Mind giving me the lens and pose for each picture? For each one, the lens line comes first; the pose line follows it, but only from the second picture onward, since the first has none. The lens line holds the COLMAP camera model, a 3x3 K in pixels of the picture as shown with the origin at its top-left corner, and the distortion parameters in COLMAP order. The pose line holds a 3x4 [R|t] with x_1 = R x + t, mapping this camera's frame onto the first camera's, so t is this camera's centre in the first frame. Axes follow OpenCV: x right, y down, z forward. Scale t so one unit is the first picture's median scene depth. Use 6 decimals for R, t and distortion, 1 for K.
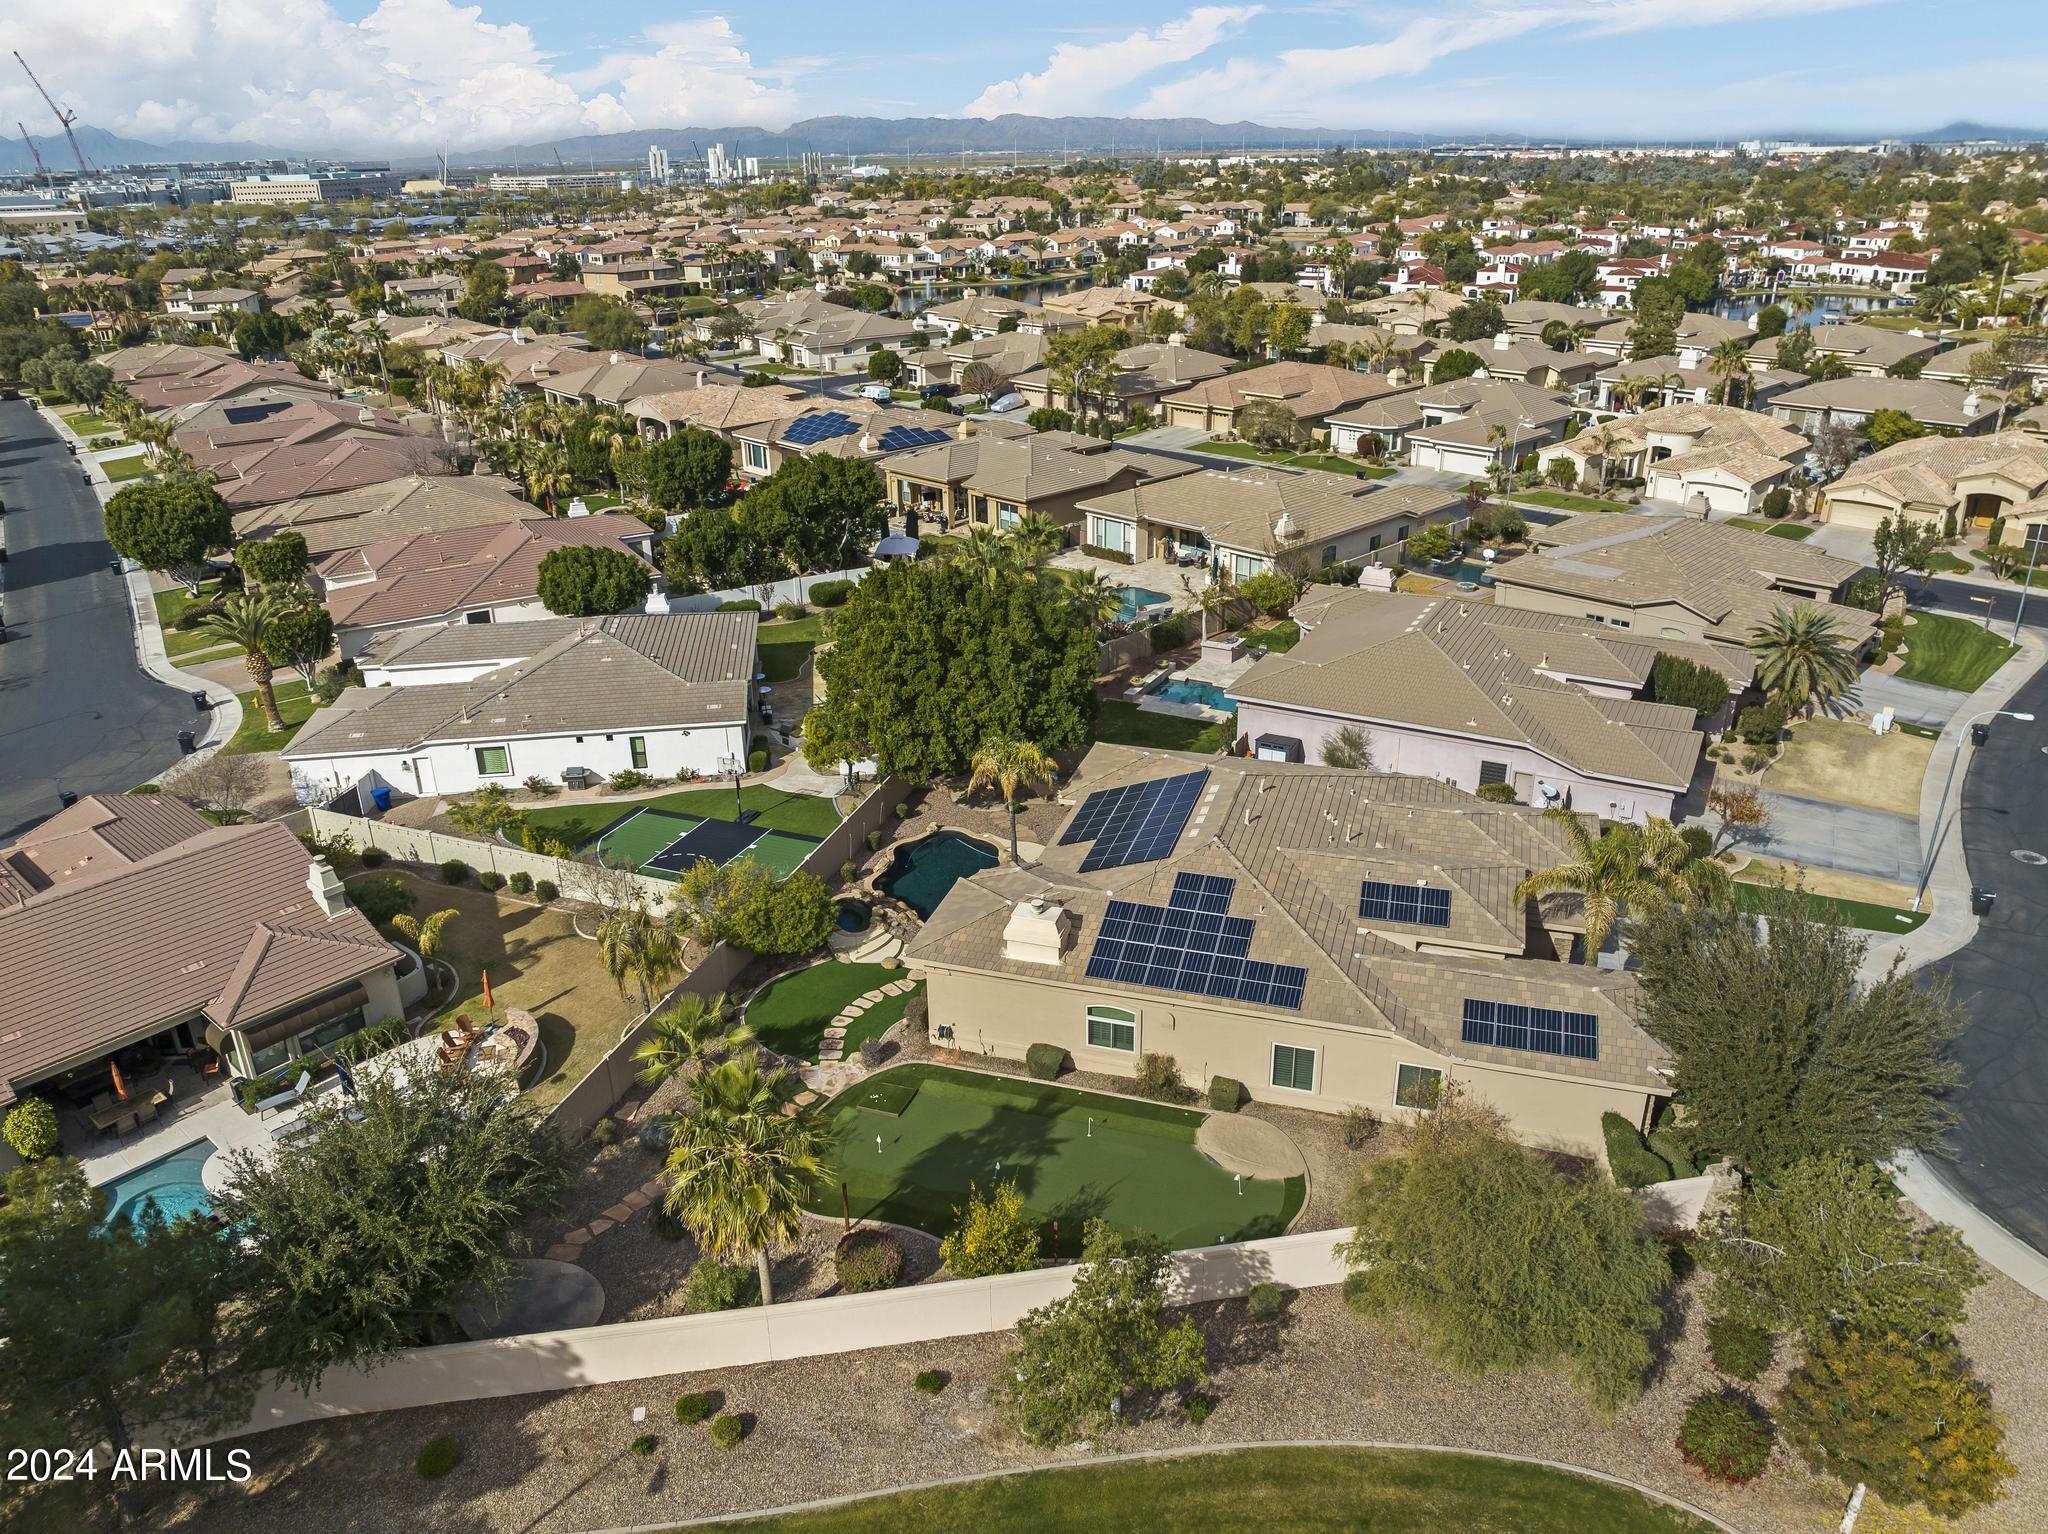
lens RADIAL K [[1435.0, 0, 1025.9], [0, 1435.0, 774.7], [0, 0, 1]] dist [-0.035741, 0.004752]
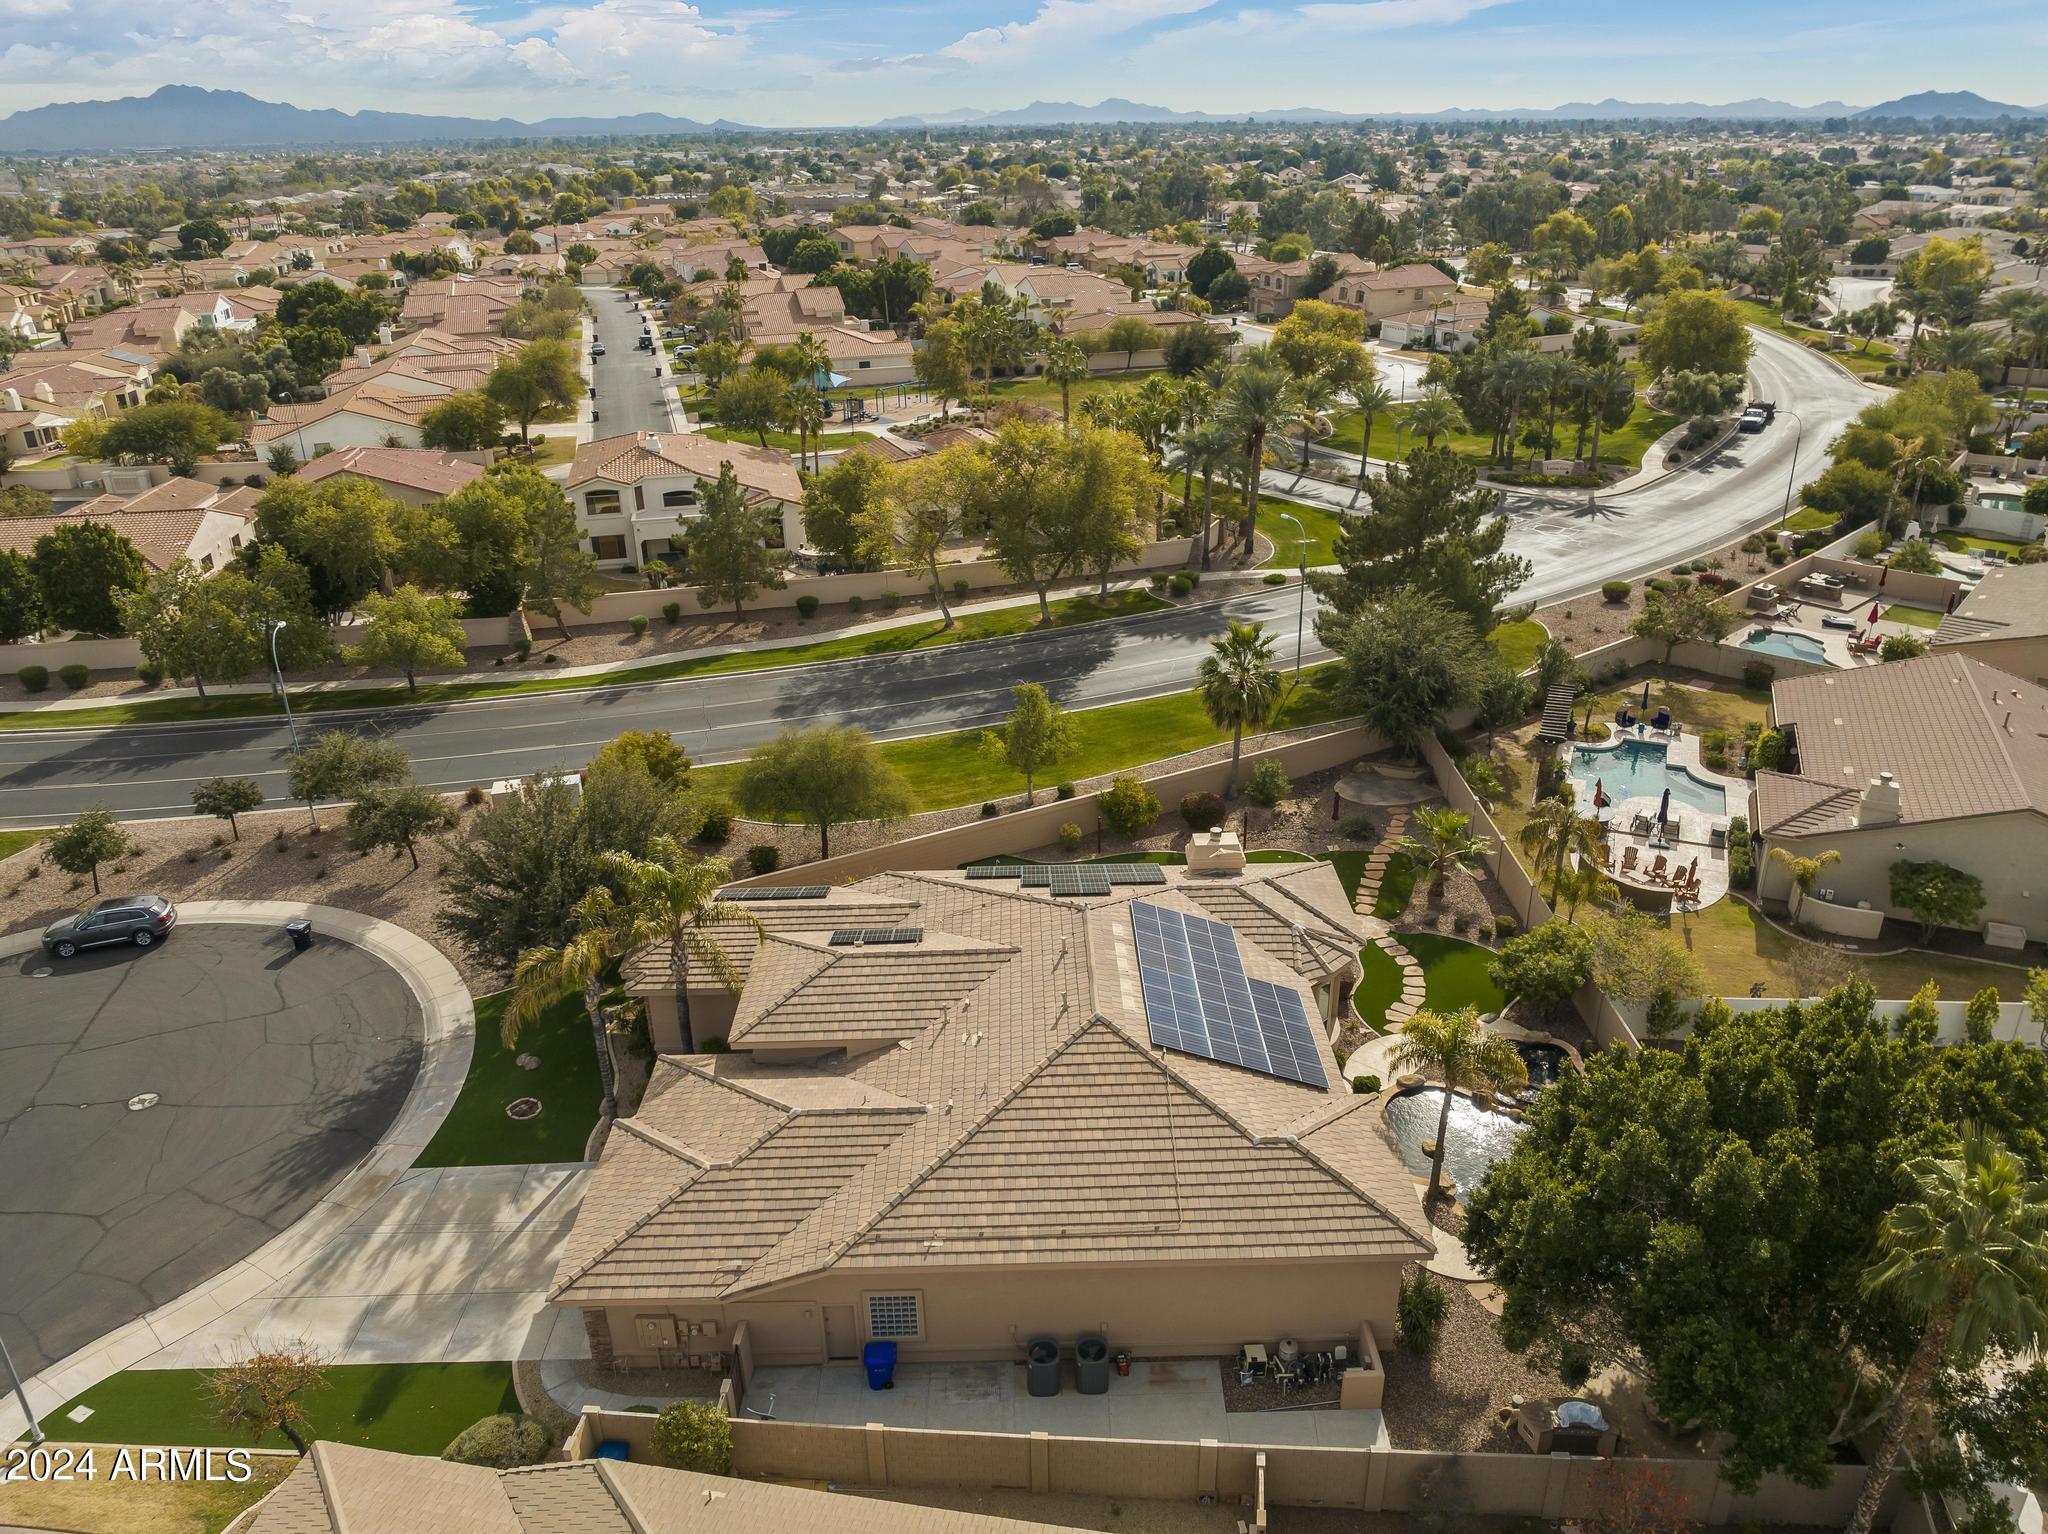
lens RADIAL K [[1435.0, 0, 1025.9], [0, 1435.0, 774.7], [0, 0, 1]] dist [-0.035741, 0.004752]
pose [[-0.949181, 0.161988, -0.269845, 0.405571], [-0.093859, 0.672677, 0.733959, -0.677755], [0.300411, 0.721987, -0.623288, 1.528943]]
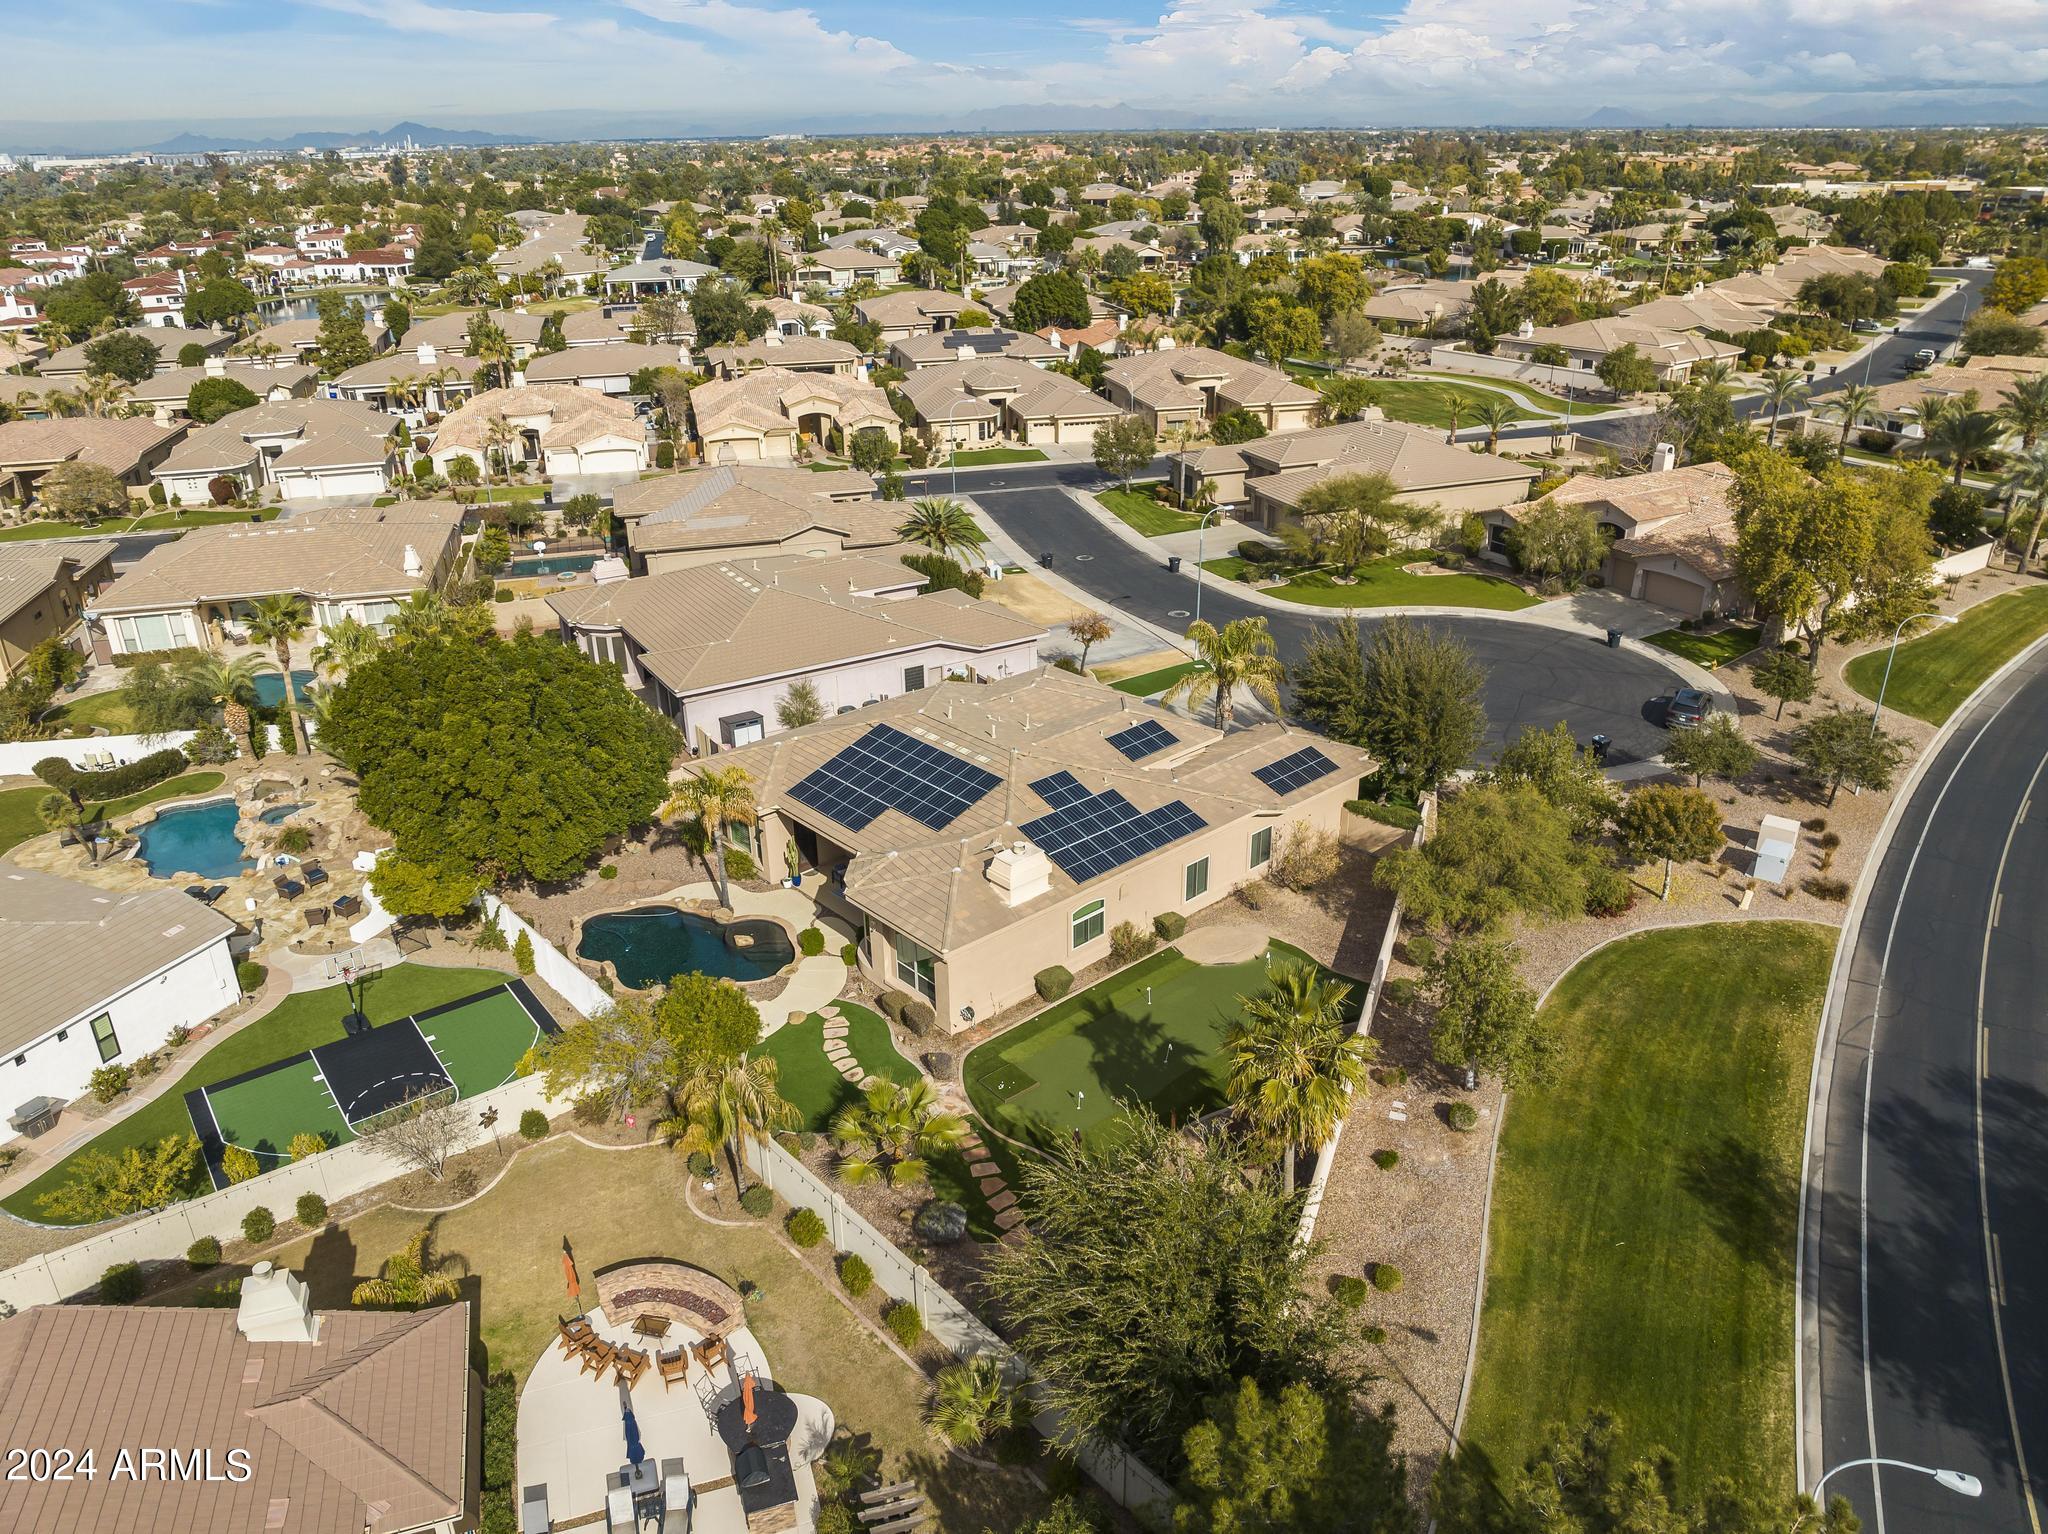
lens RADIAL K [[1444.5, 0, 1030.2], [0, 1444.5, 763.2], [0, 0, 1]] dist [-0.035640, 0.001925]
pose [[0.505750, -0.339600, 0.793025, -0.780860], [0.352306, 0.920413, 0.169469, -0.137590], [-0.787463, 0.193679, 0.585142, 0.344821]]
